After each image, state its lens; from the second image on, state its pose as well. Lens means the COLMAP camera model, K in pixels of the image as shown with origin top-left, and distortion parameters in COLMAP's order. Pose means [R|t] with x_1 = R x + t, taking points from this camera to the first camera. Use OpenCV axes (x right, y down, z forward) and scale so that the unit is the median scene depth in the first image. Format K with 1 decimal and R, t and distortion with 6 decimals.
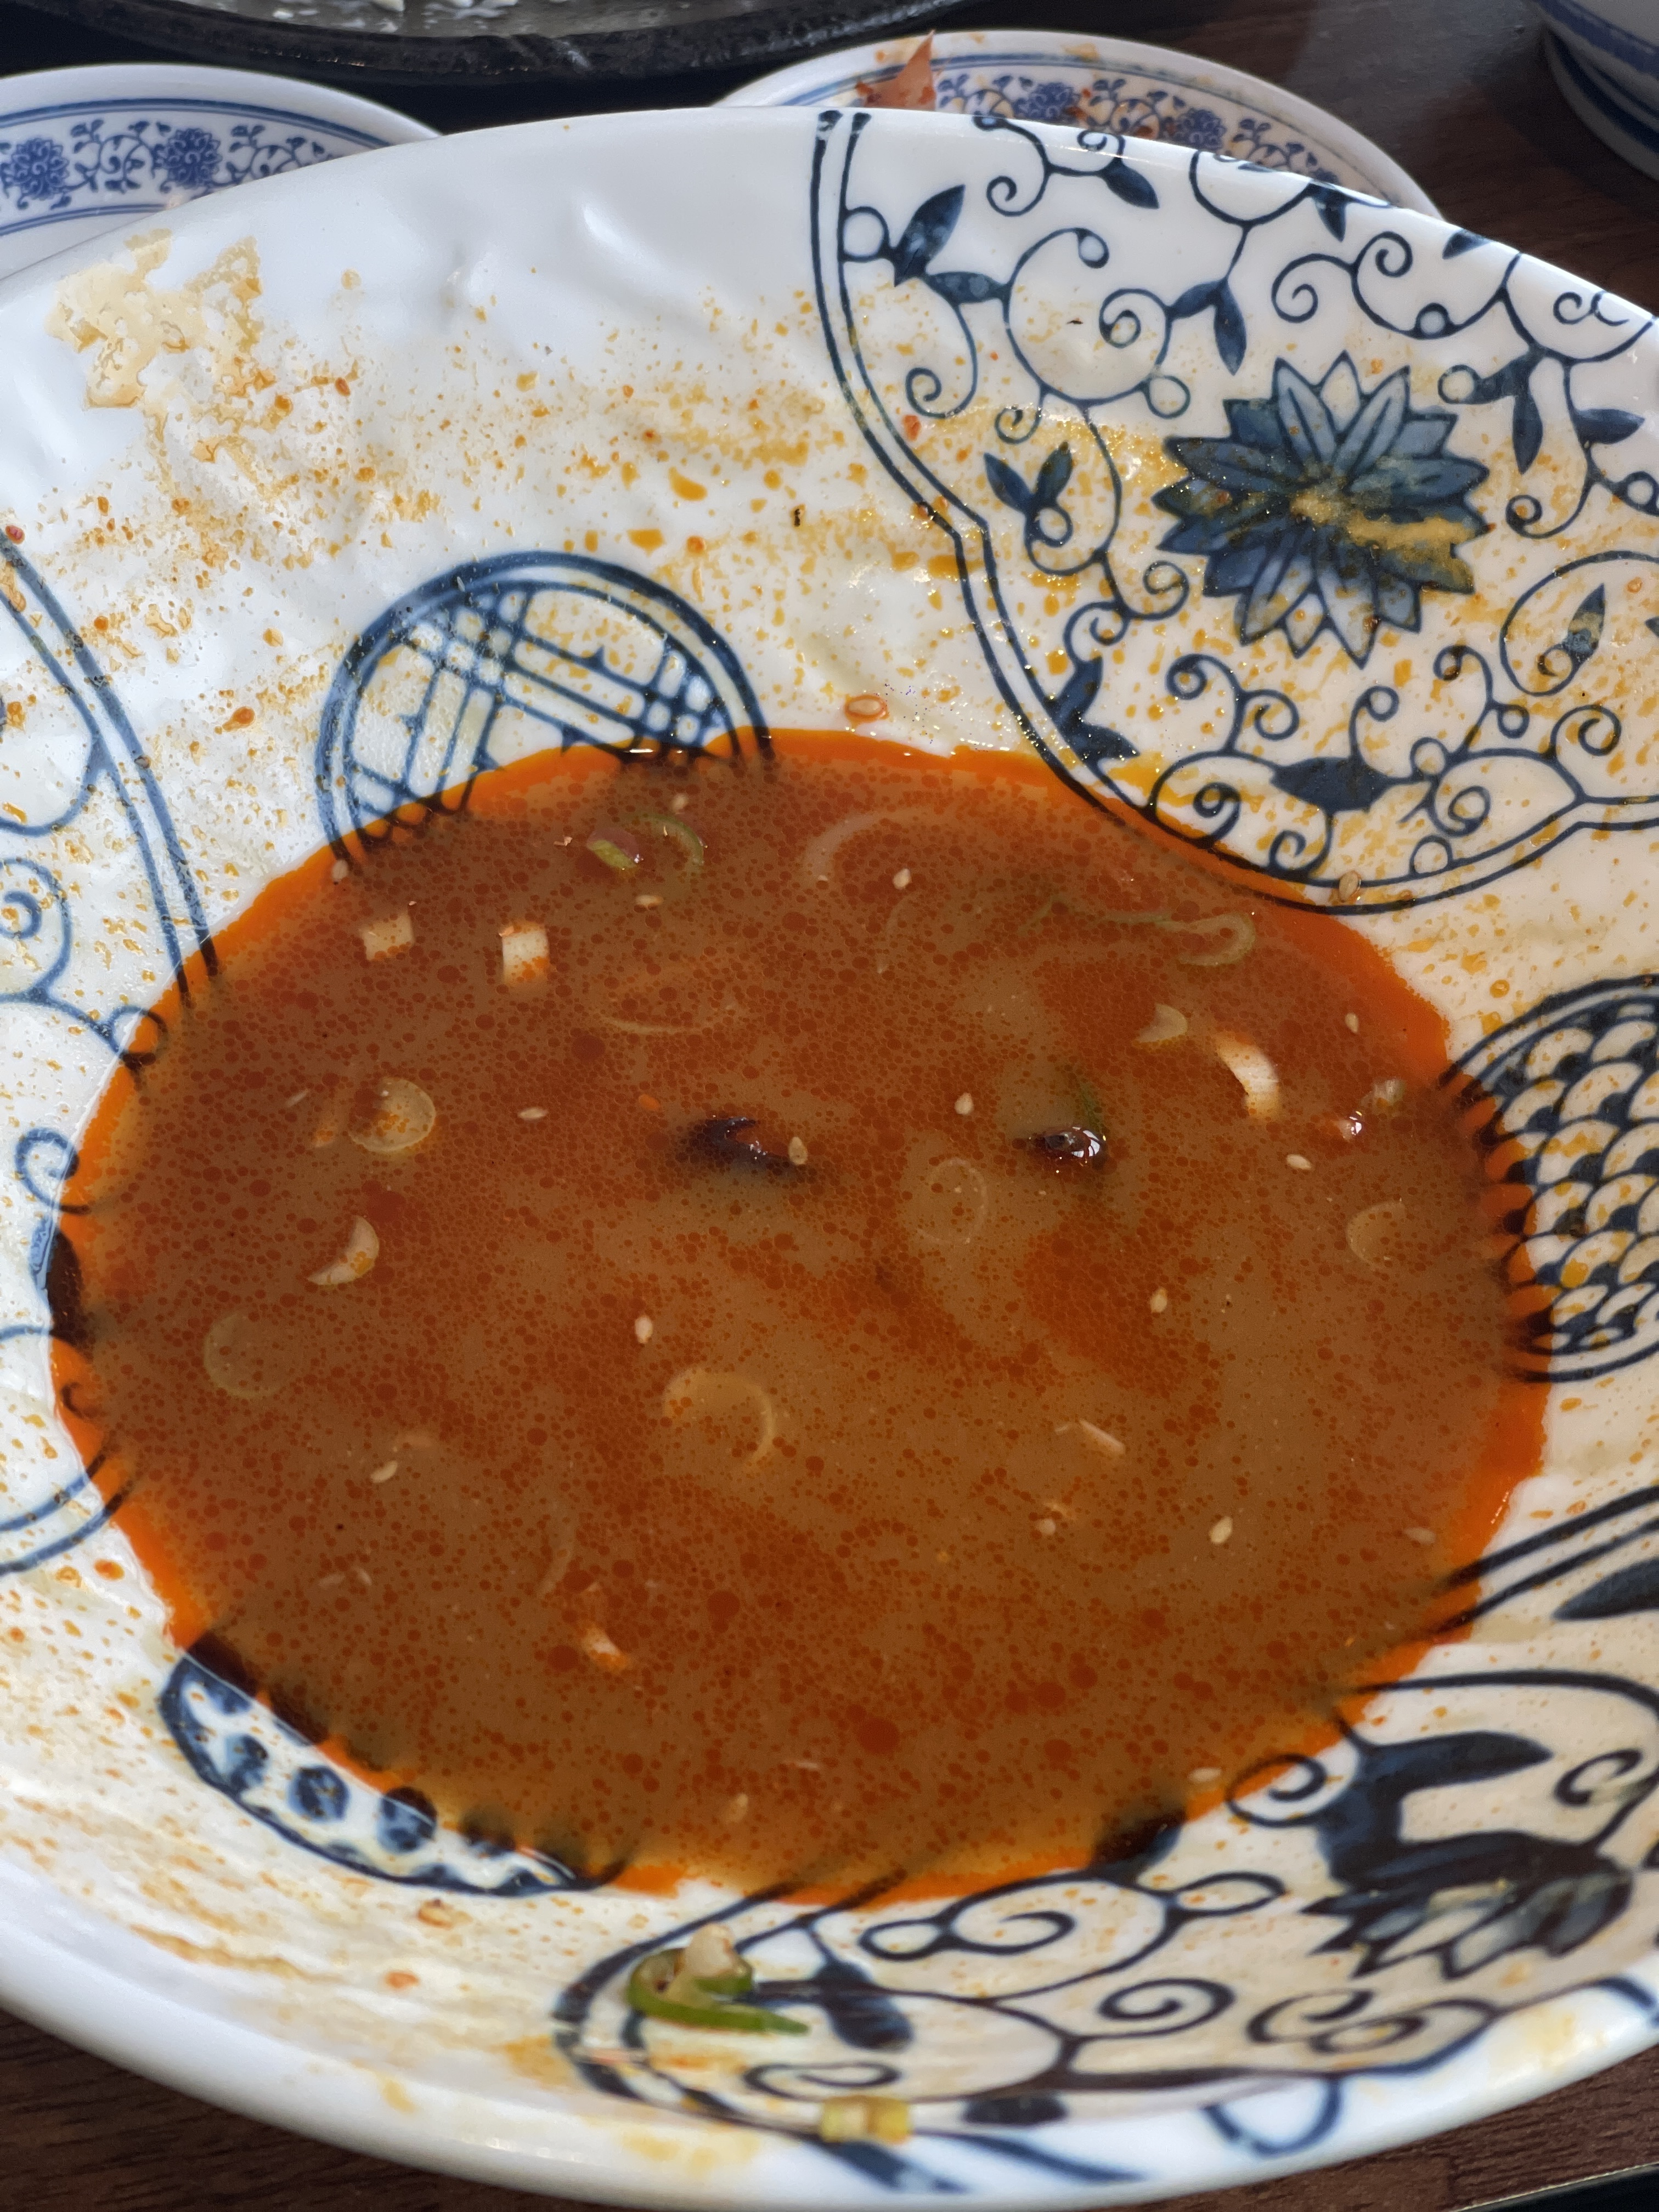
lens RADIAL K [[4057.2, 0, 832.5], [0, 4057.2, 1135.1], [0, 0, 1]] dist [0.065134, 0.000000]
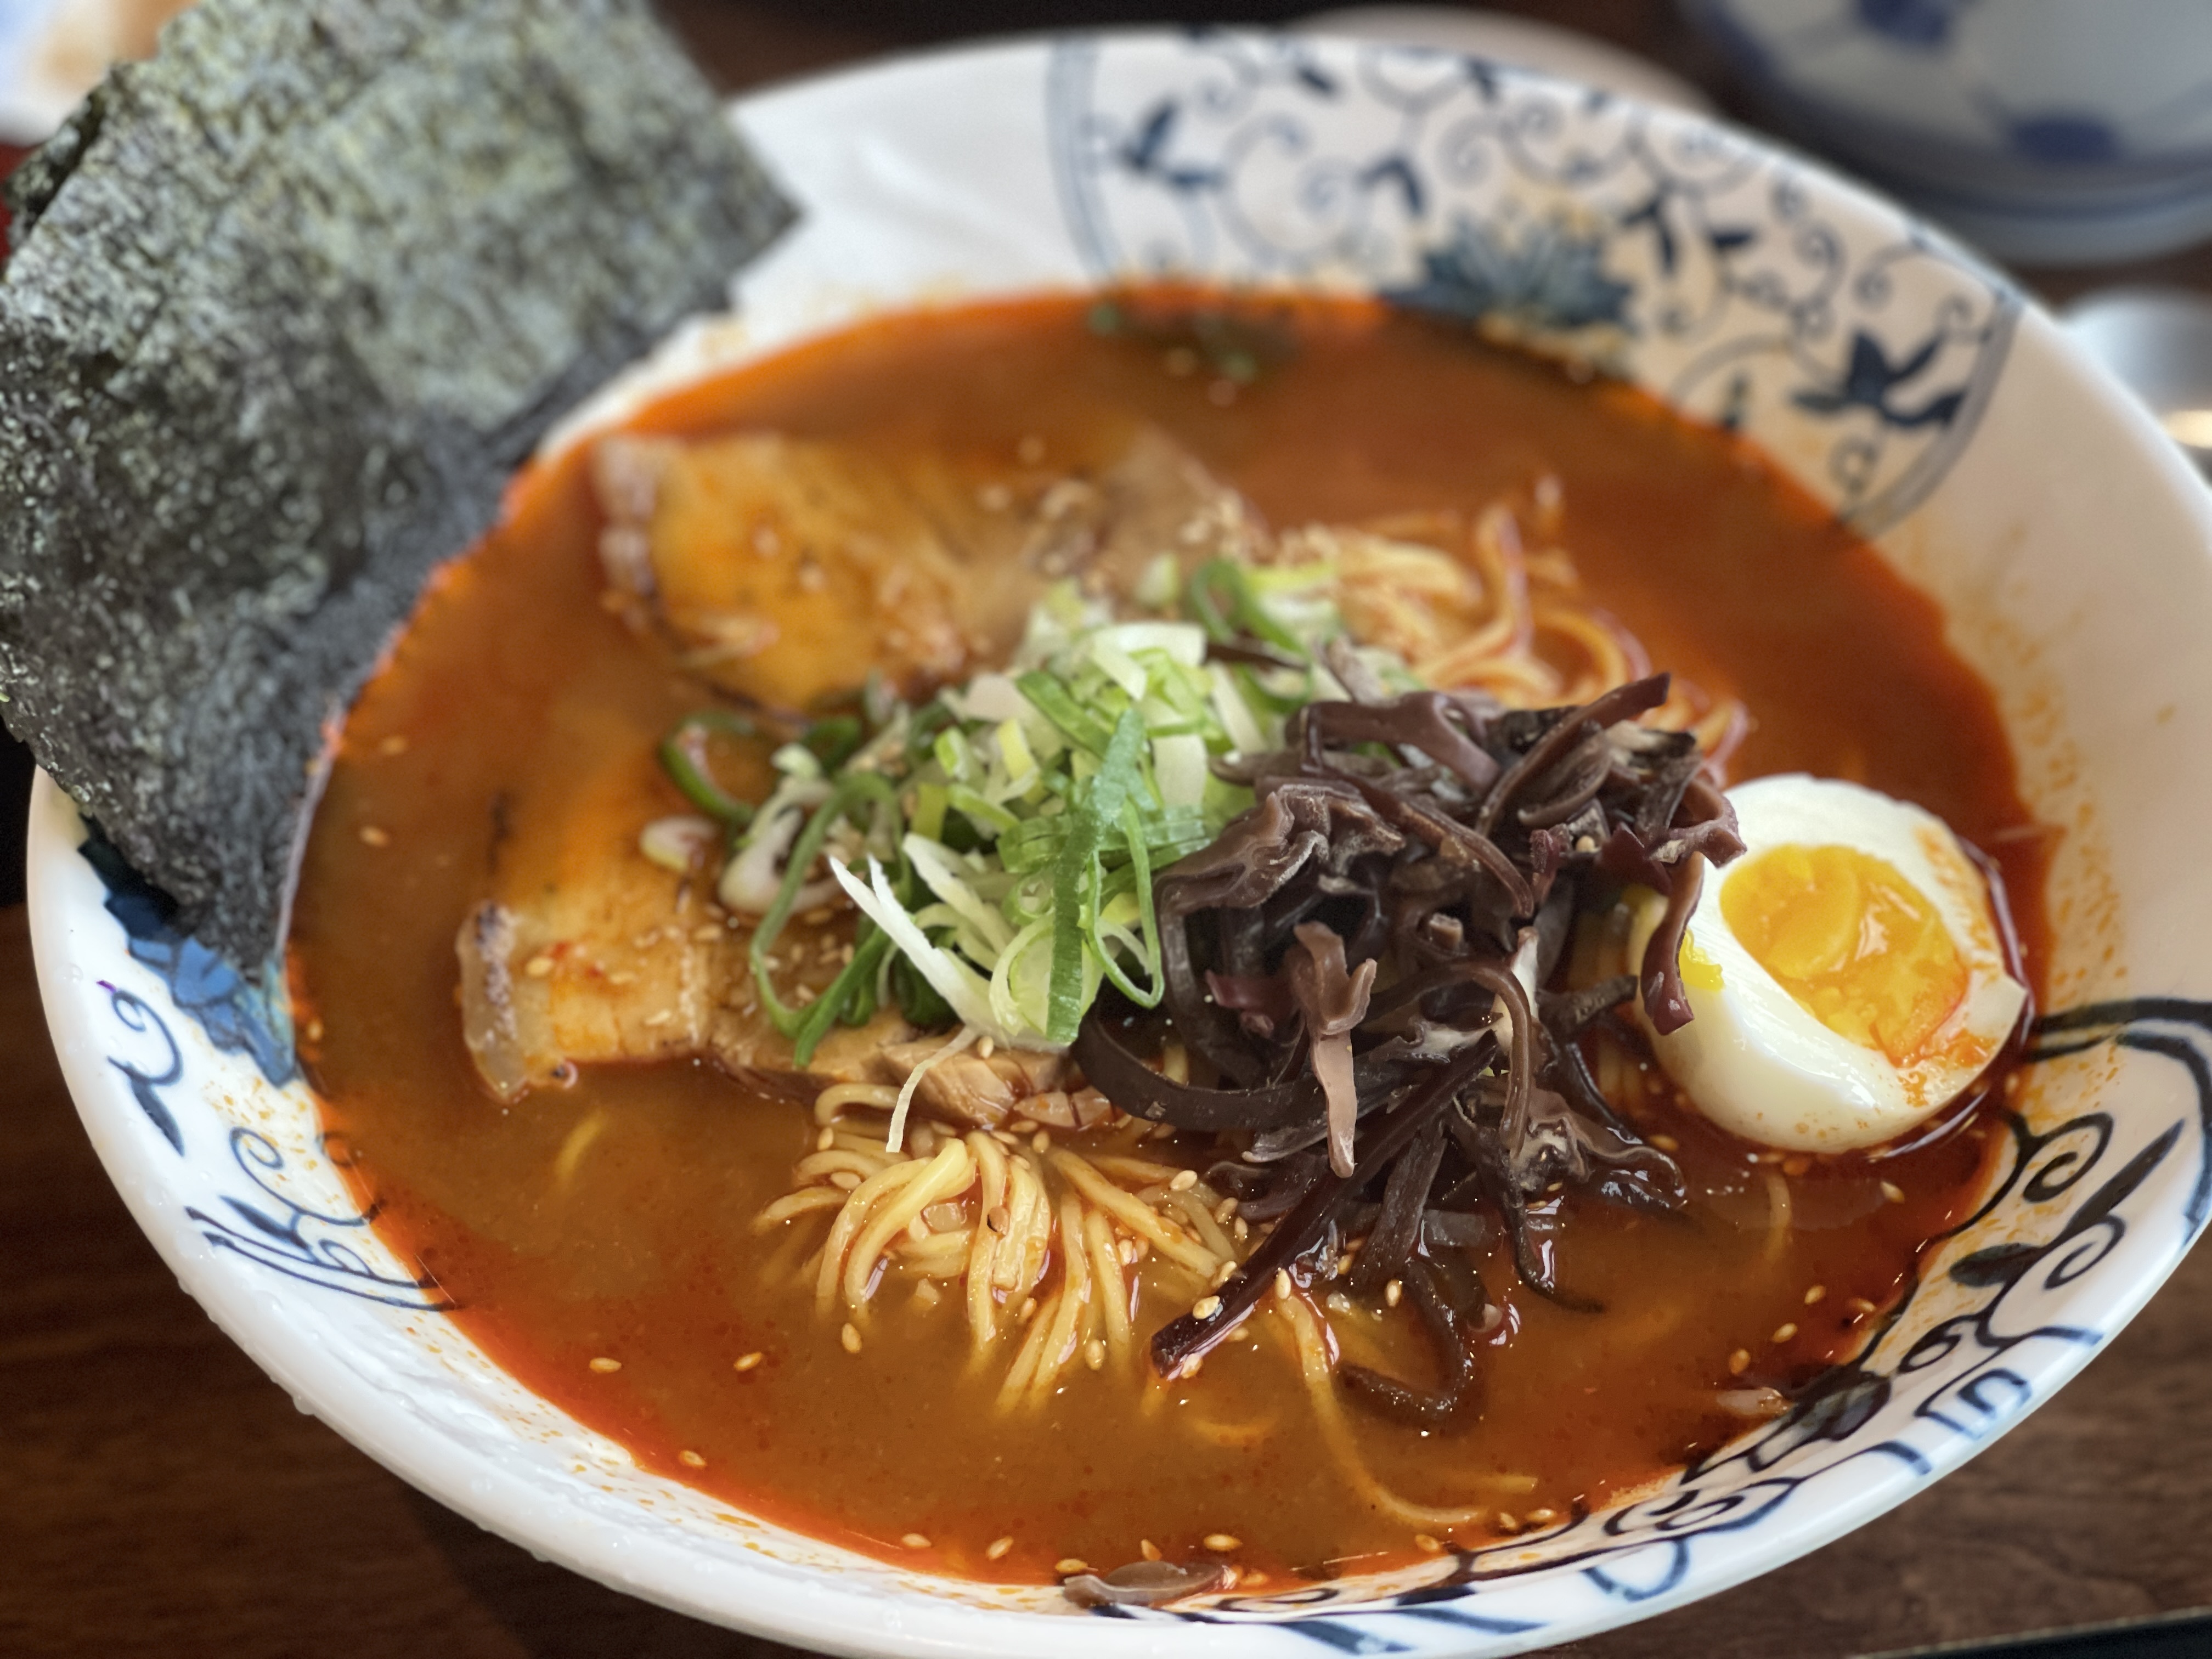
lens RADIAL K [[4057.2, 0, 1058.5], [0, 4057.2, 889.8], [0, 0, 1]] dist [0.065134, 0.000000]
pose [[0.994292, -0.105036, 0.018711, -0.051131], [0.105423, 0.994204, -0.021058, 0.021908], [-0.016391, 0.022910, 0.999603, -0.198130]]
